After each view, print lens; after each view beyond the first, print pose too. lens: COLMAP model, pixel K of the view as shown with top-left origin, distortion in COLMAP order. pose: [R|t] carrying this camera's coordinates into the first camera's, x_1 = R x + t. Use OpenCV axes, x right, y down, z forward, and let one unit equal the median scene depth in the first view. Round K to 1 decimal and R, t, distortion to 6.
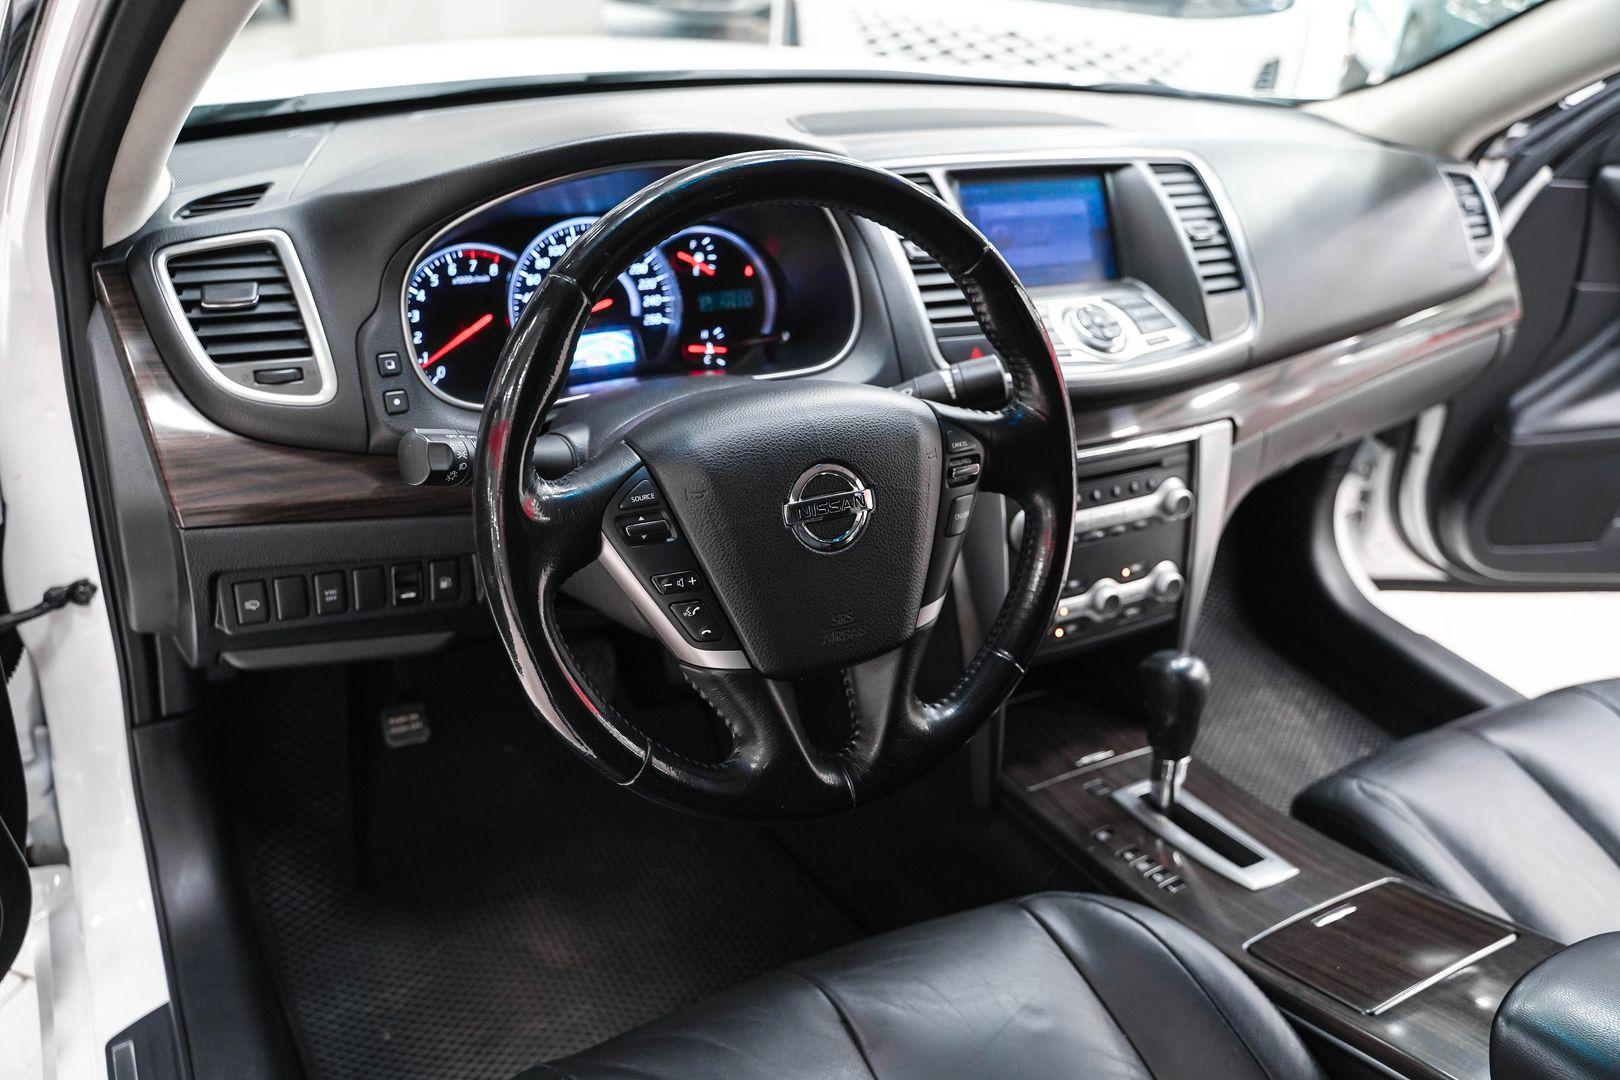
lens RADIAL K [[1310.9, 0, 819.8], [0, 1310.9, 536.4], [0, 0, 1]] dist [-0.092217, 0.066881]
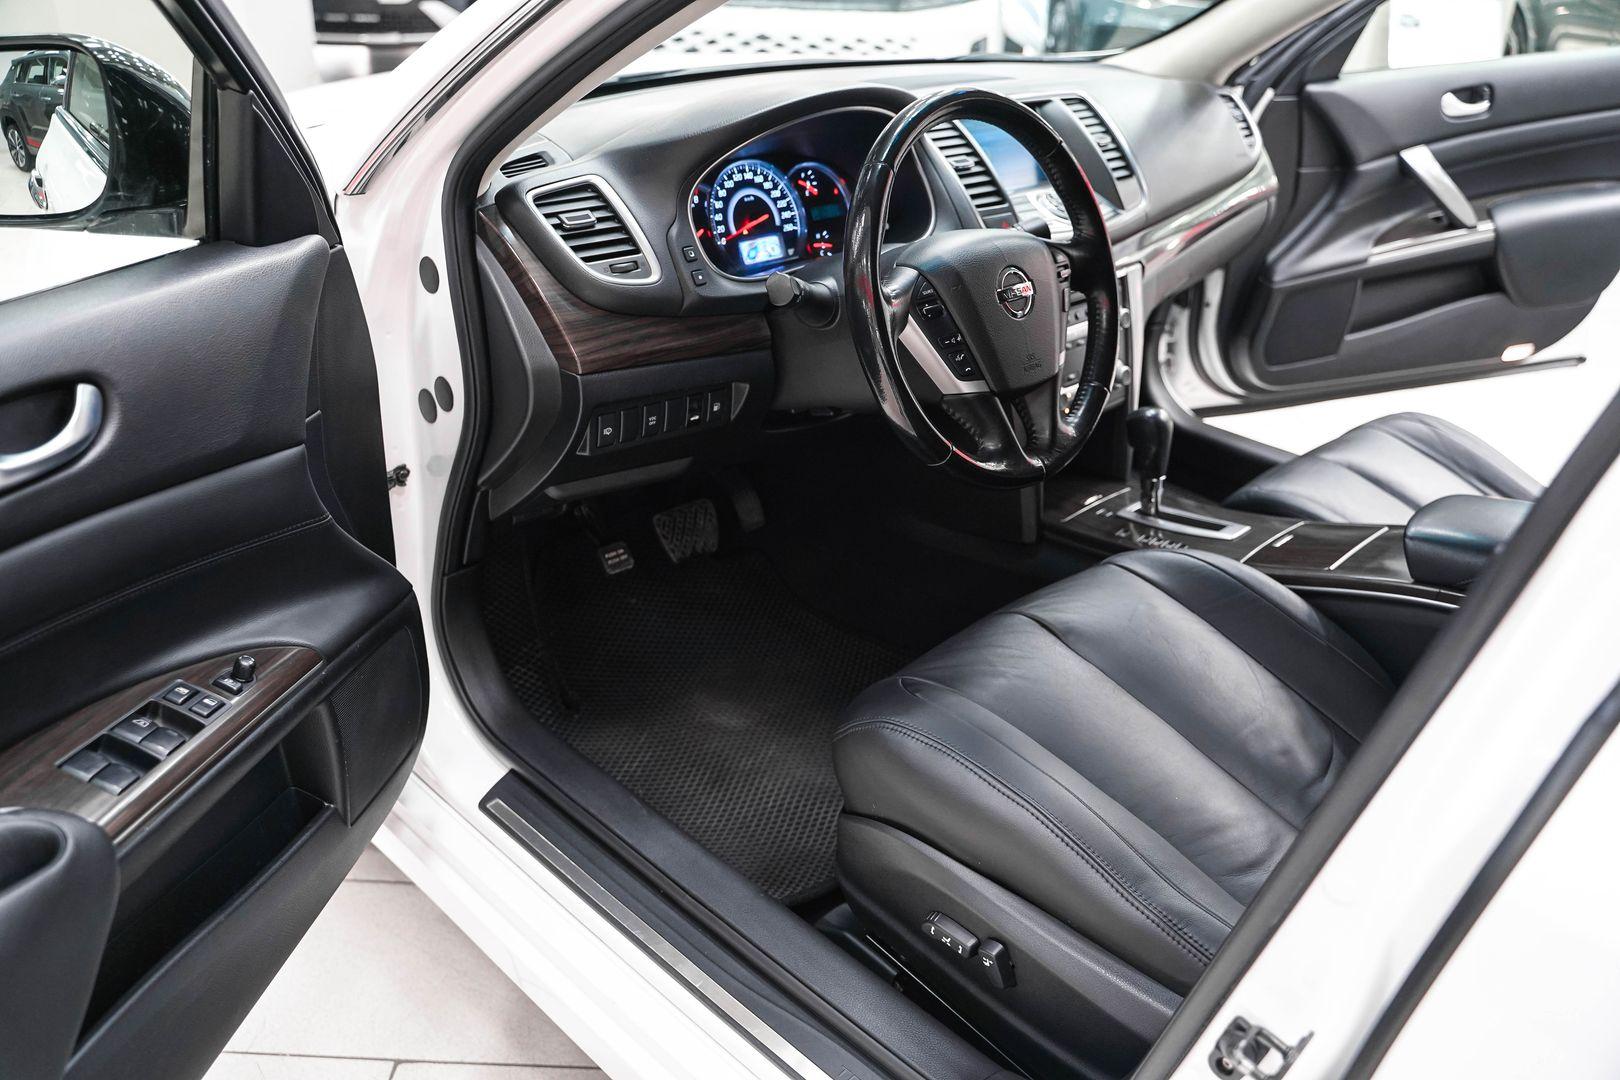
lens RADIAL K [[1310.9, 0, 812.7], [0, 1310.9, 535.8], [0, 0, 1]] dist [-0.092217, 0.066881]
pose [[0.962911, -0.159172, 0.217869, -0.467081], [0.161662, 0.986825, 0.006468, 0.165531], [-0.216028, 0.028993, 0.975957, -0.408621]]
